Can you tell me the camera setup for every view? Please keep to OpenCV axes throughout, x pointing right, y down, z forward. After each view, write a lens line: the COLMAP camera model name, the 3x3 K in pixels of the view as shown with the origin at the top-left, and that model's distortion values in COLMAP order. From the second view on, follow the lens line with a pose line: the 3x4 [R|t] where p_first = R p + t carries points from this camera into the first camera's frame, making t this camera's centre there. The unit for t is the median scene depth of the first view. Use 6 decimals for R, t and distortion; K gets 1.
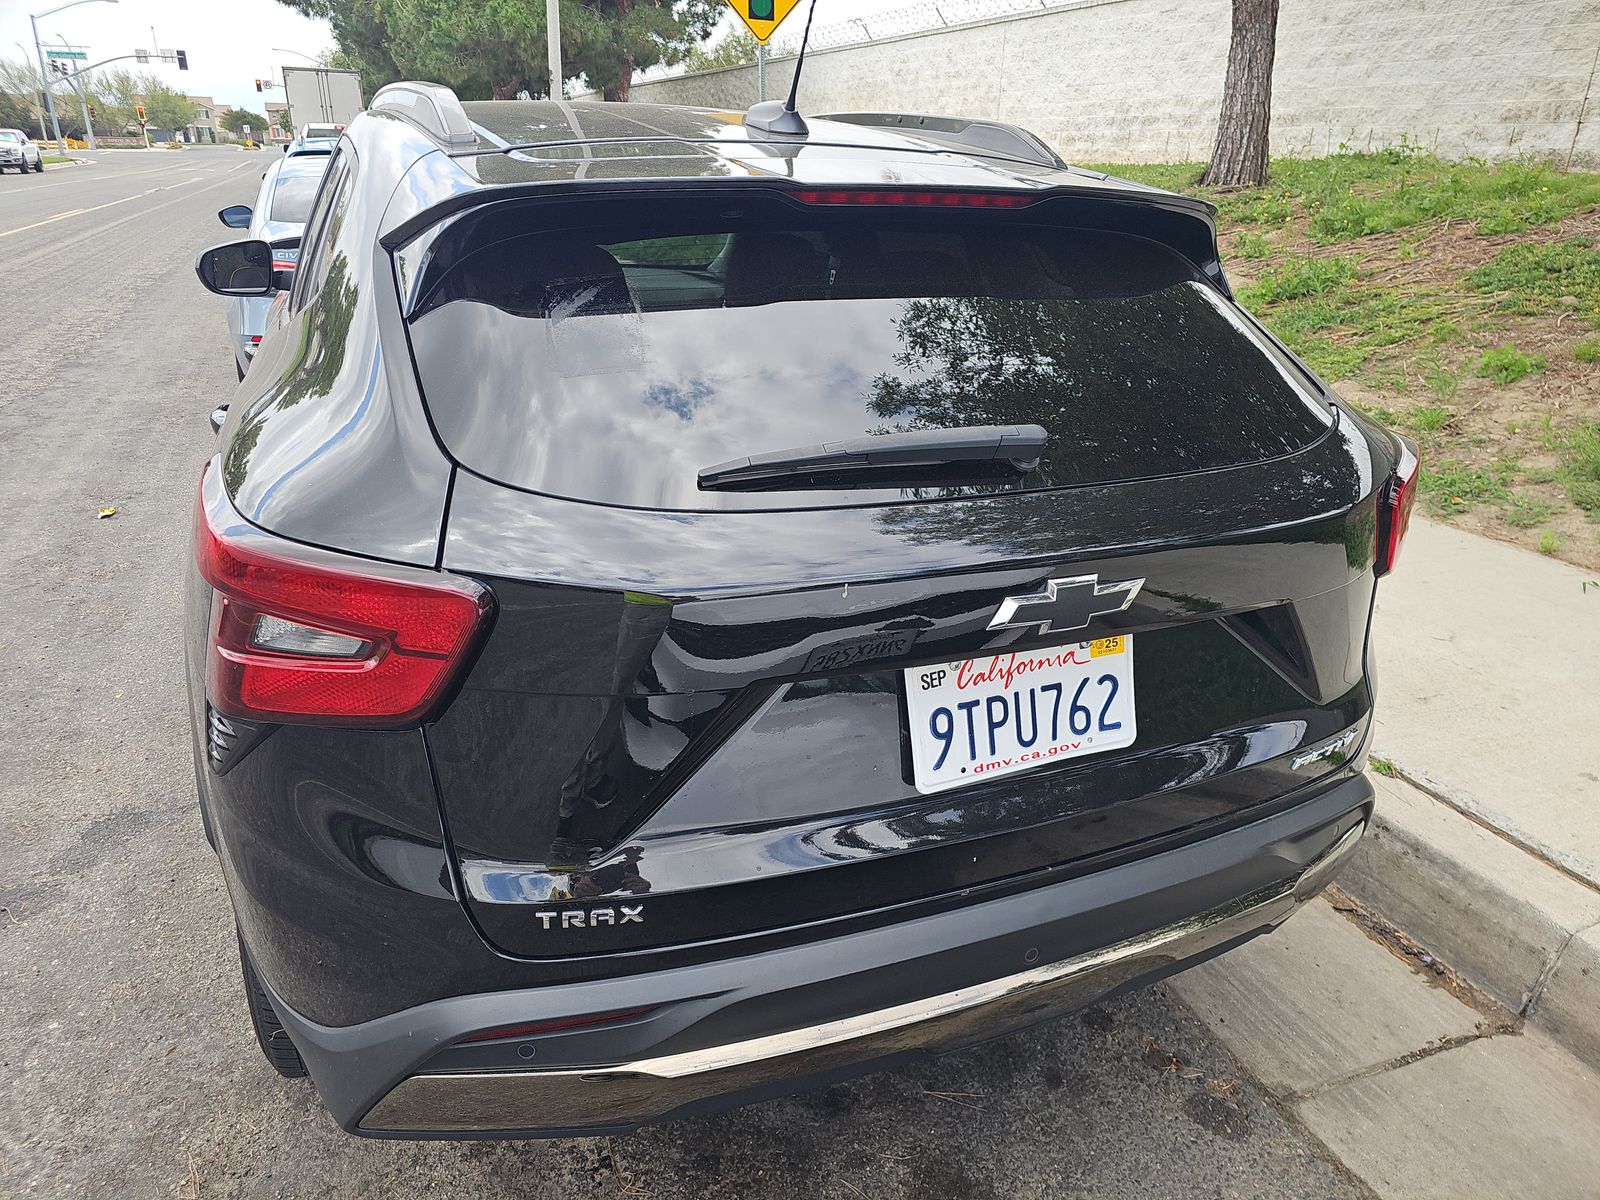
lens RADIAL K [[1070.2, 0, 812.3], [0, 1070.2, 599.2], [0, 0, 1]] dist [0.038999, -0.035583]
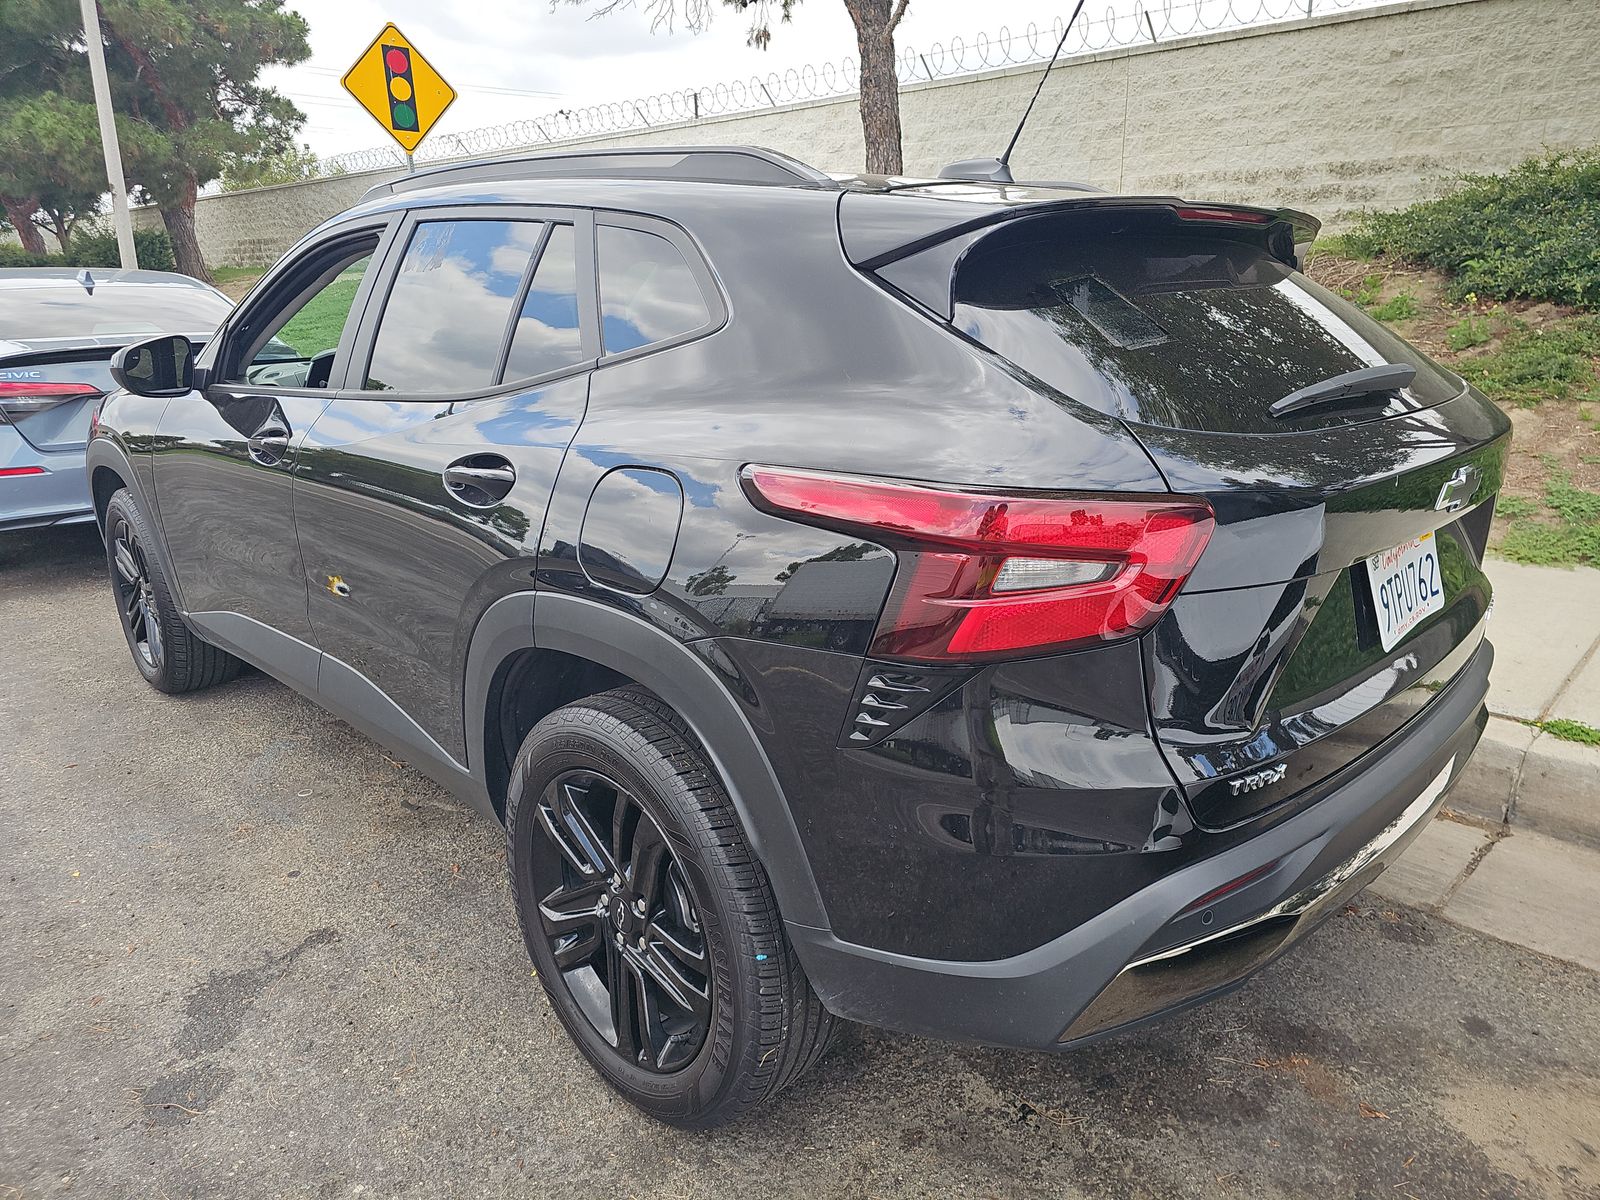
lens RADIAL K [[1075.1, 0, 796.6], [0, 1075.1, 580.6], [0, 0, 1]] dist [0.037928, -0.031060]
pose [[0.924842, -0.137338, 0.354691, -0.159705], [0.175042, 0.981597, -0.076336, 0.011759], [-0.337680, 0.132685, 0.931862, 0.002879]]
